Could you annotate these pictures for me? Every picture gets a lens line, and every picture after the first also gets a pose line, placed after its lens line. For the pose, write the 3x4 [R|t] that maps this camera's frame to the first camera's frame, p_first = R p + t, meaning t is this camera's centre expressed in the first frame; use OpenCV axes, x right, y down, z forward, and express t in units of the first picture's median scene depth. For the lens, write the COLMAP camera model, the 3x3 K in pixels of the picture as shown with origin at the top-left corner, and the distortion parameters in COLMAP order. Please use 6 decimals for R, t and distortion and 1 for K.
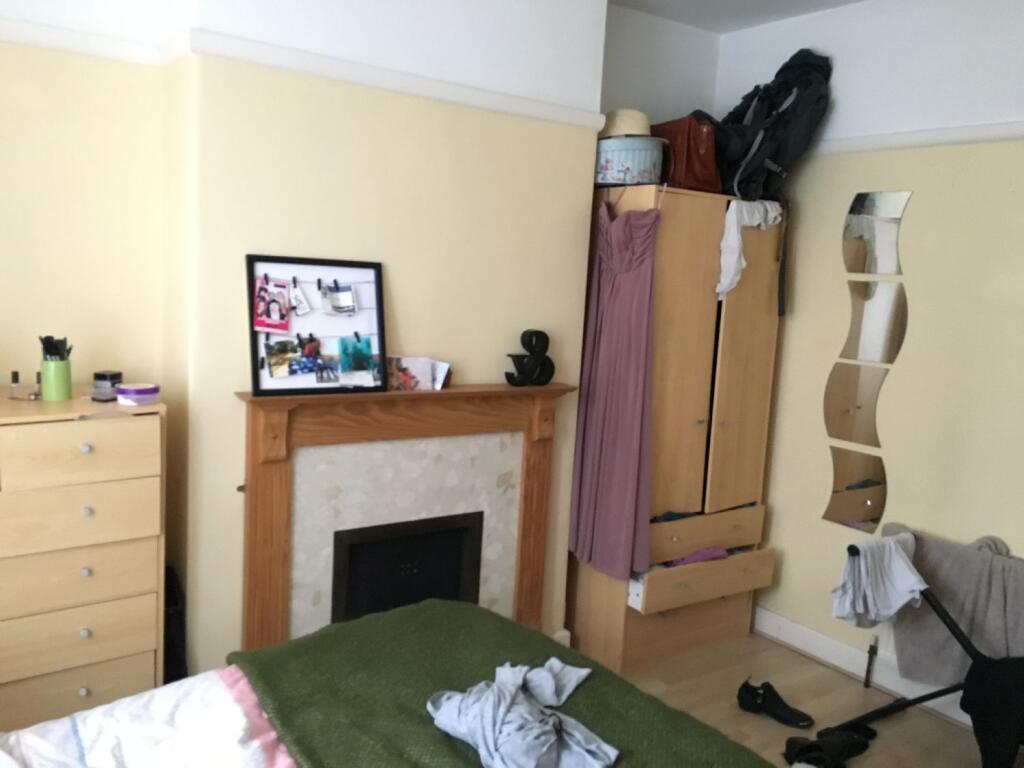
lens RADIAL K [[882.6, 0, 511.9], [0, 882.6, 384.4], [0, 0, 1]] dist [0.055647, -0.027402]
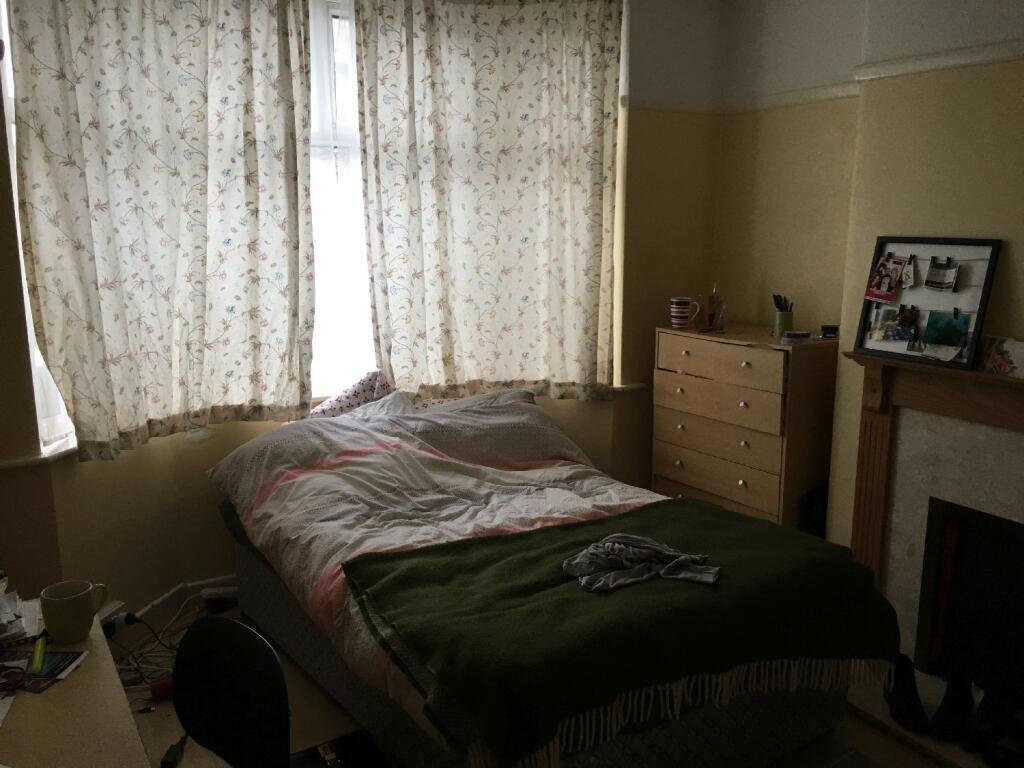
lens RADIAL K [[882.6, 0, 512.3], [0, 882.6, 384.8], [0, 0, 1]] dist [0.055647, -0.027402]
pose [[-0.084786, 0.128964, -0.988018, 0.927662], [-0.143897, 0.979609, 0.140215, -0.044642], [0.985954, 0.154061, -0.064499, 0.588318]]
